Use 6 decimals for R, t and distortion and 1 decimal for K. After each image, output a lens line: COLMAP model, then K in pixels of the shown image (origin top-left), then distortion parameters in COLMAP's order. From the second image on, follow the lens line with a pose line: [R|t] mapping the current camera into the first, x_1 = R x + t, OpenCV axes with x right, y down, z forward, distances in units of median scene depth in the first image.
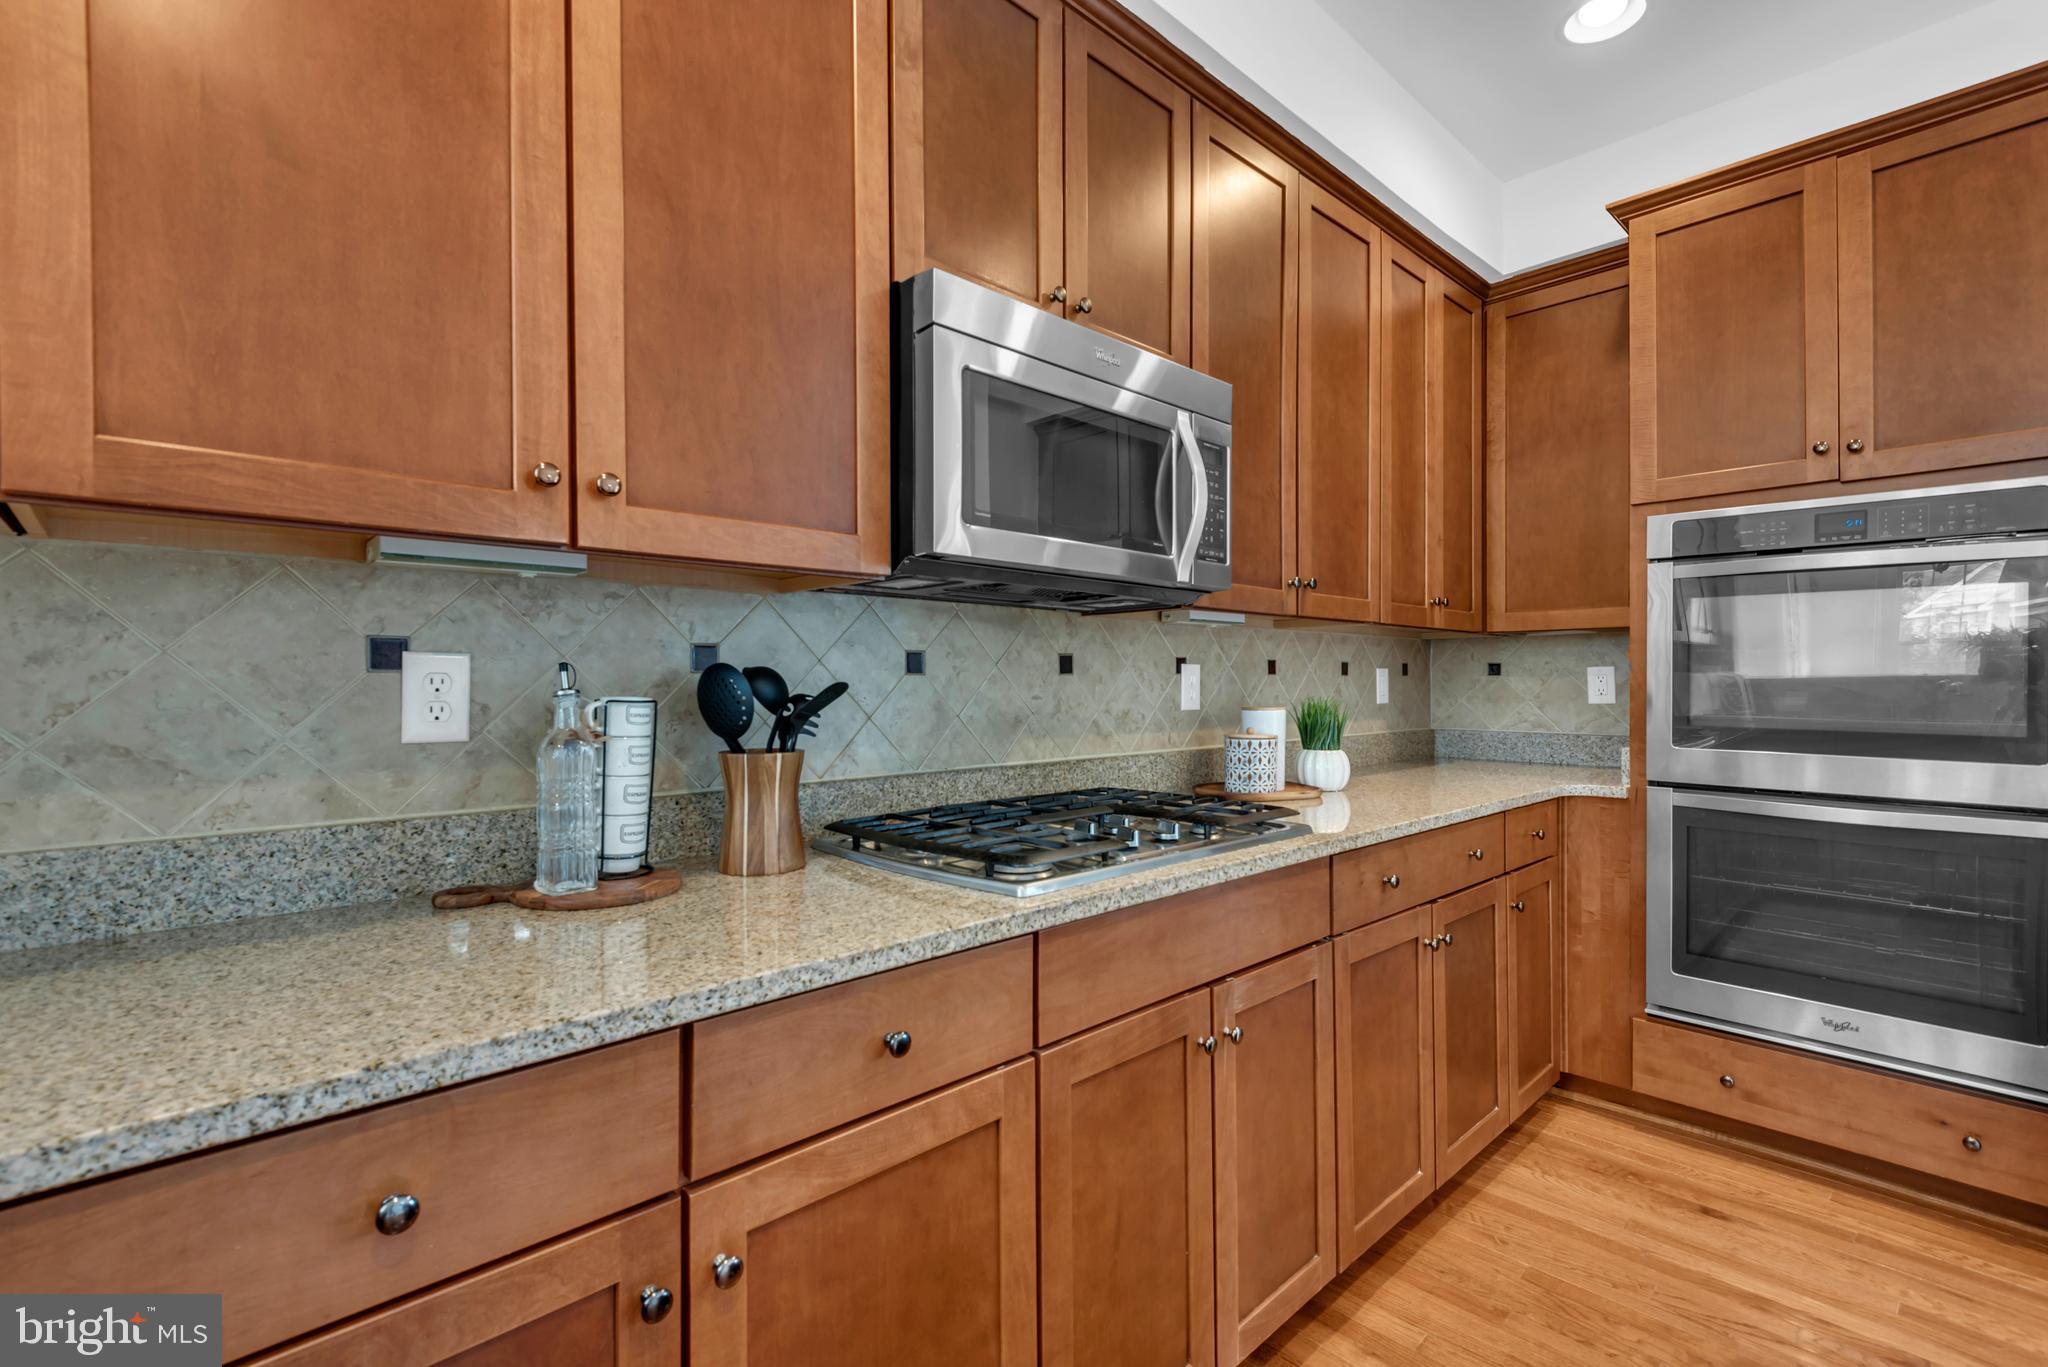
lens RADIAL K [[924.2, 0, 1020.9], [0, 924.2, 685.0], [0, 0, 1]] dist [0.022080, -0.005871]
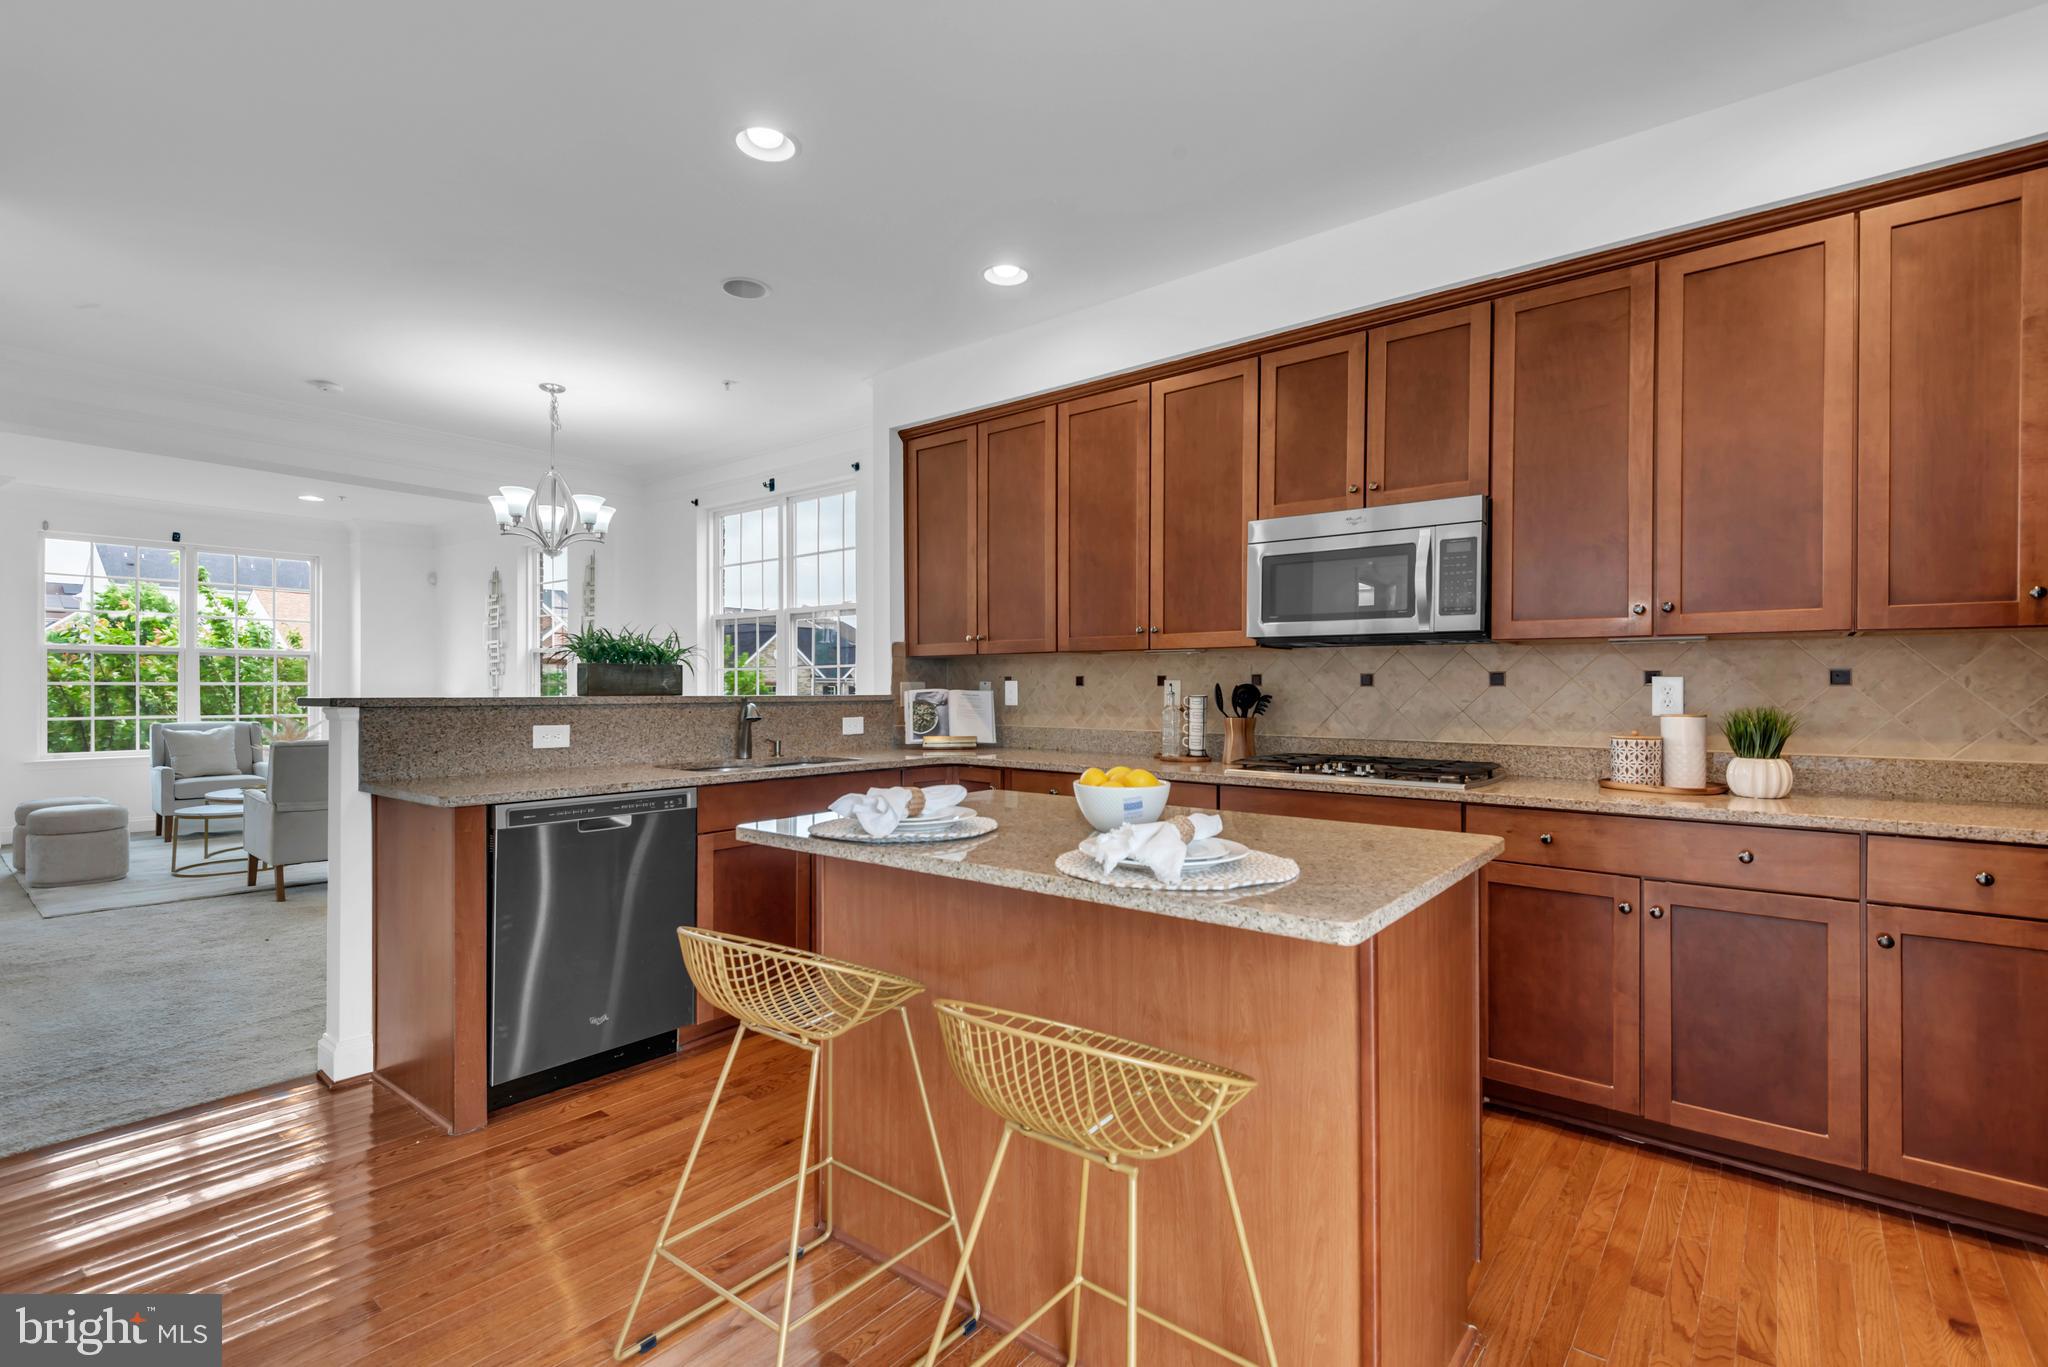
lens RADIAL K [[924.2, 0, 1018.3], [0, 924.2, 693.4], [0, 0, 1]] dist [0.022080, -0.005871]
pose [[0.132720, 0.009302, -0.991110, 2.174845], [-0.004923, 0.999950, 0.008726, -0.013573], [0.991141, 0.003721, 0.132760, 0.069446]]
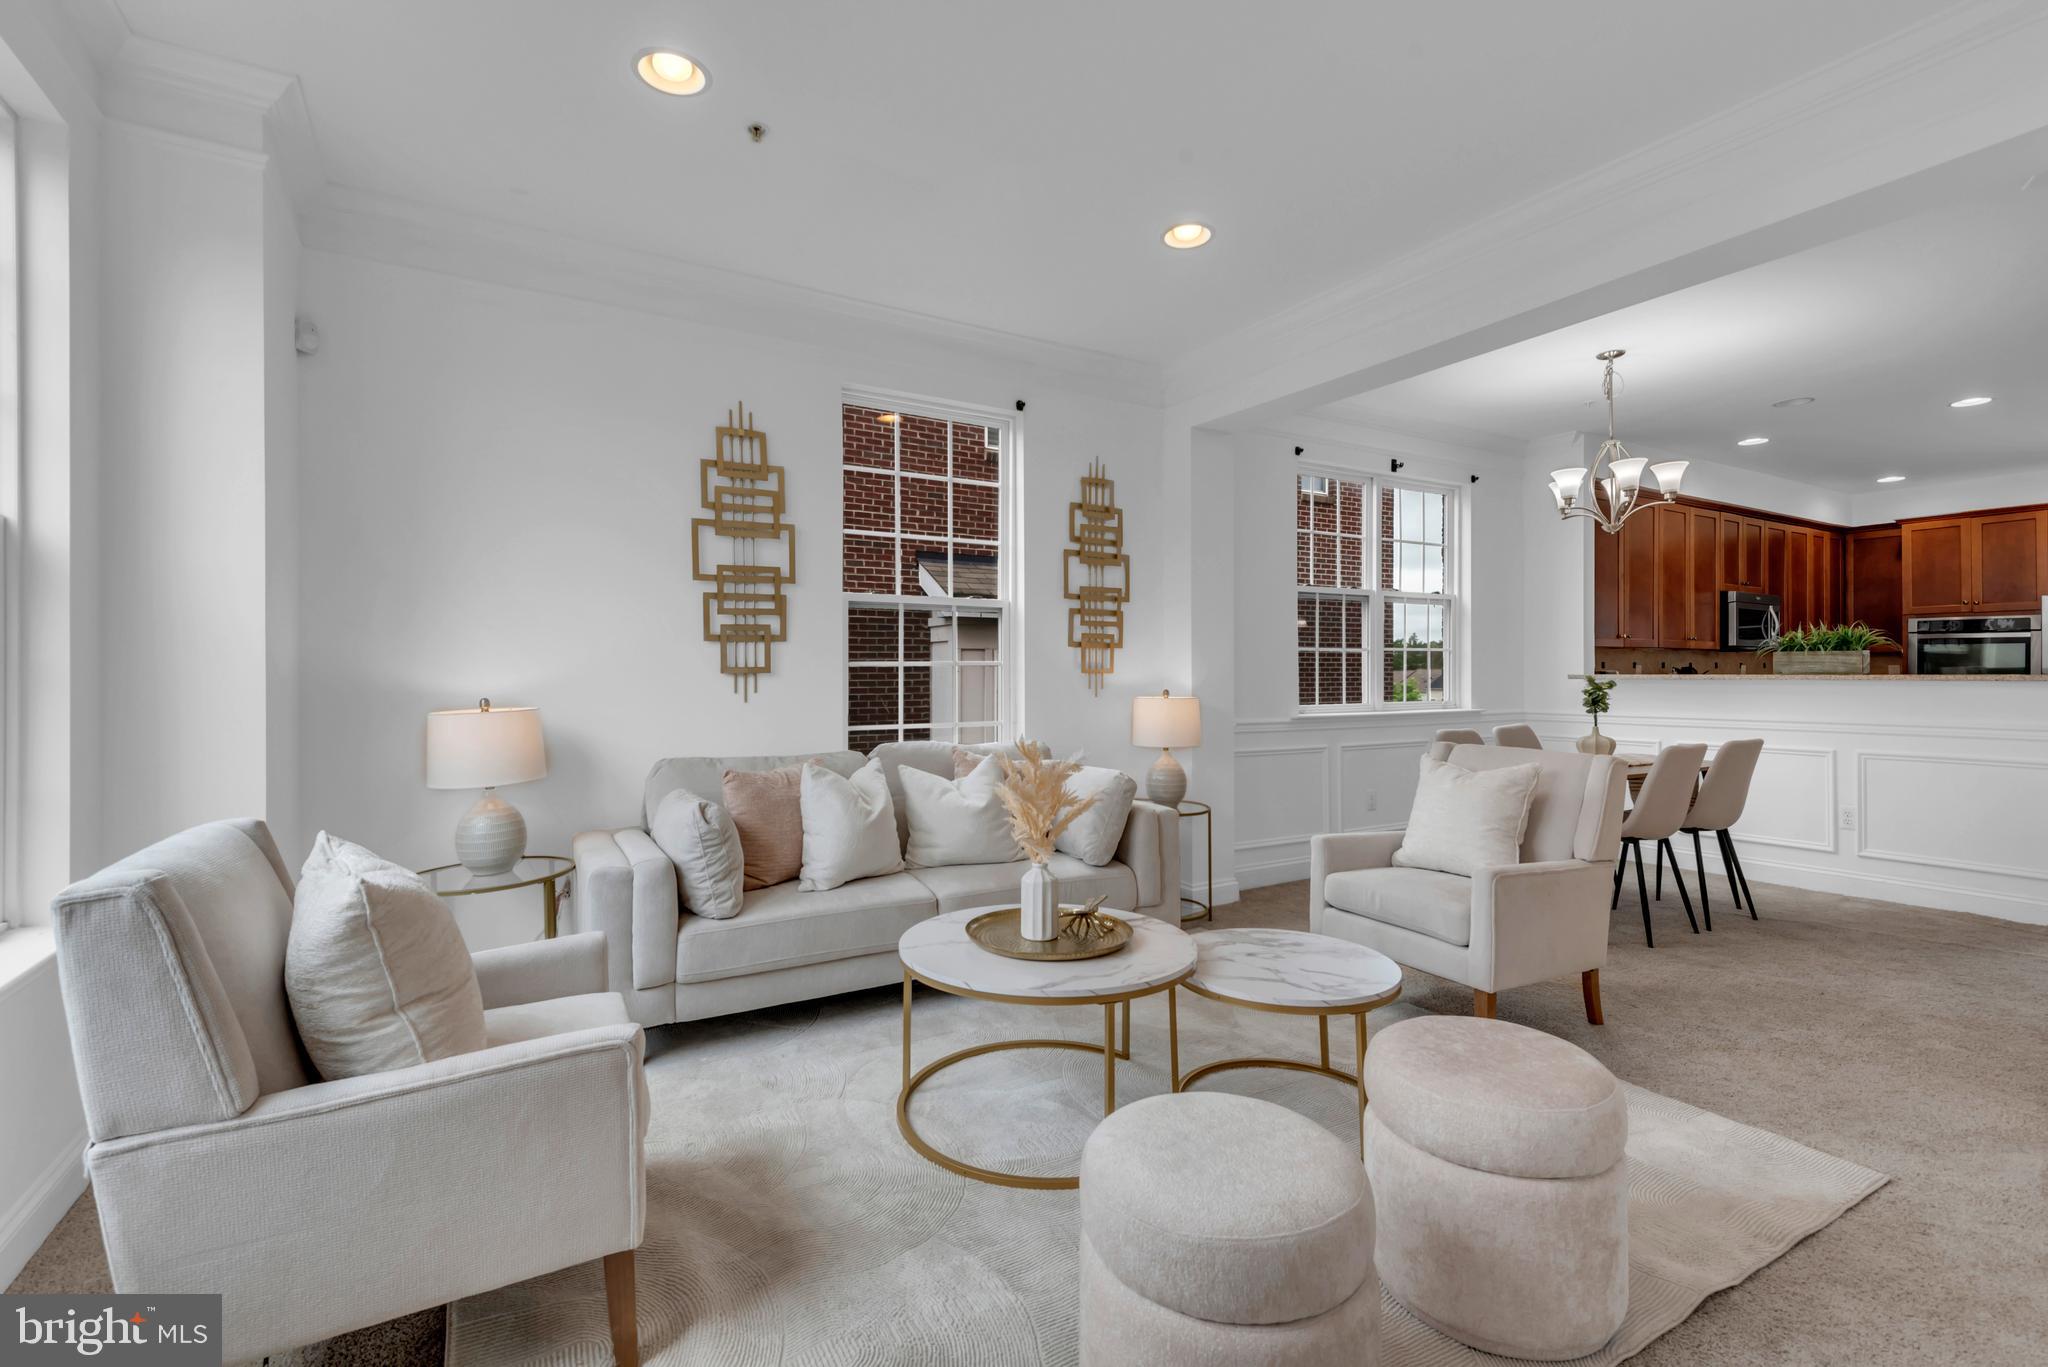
lens RADIAL K [[924.2, 0, 1035.8], [0, 924.2, 671.0], [0, 0, 1]] dist [0.022080, -0.005871]
pose [[0.976992, 0.002615, -0.213262, -2.713662], [-0.003024, 0.999994, -0.001593, 0.020080], [0.213256, 0.002202, 0.976994, -4.818710]]
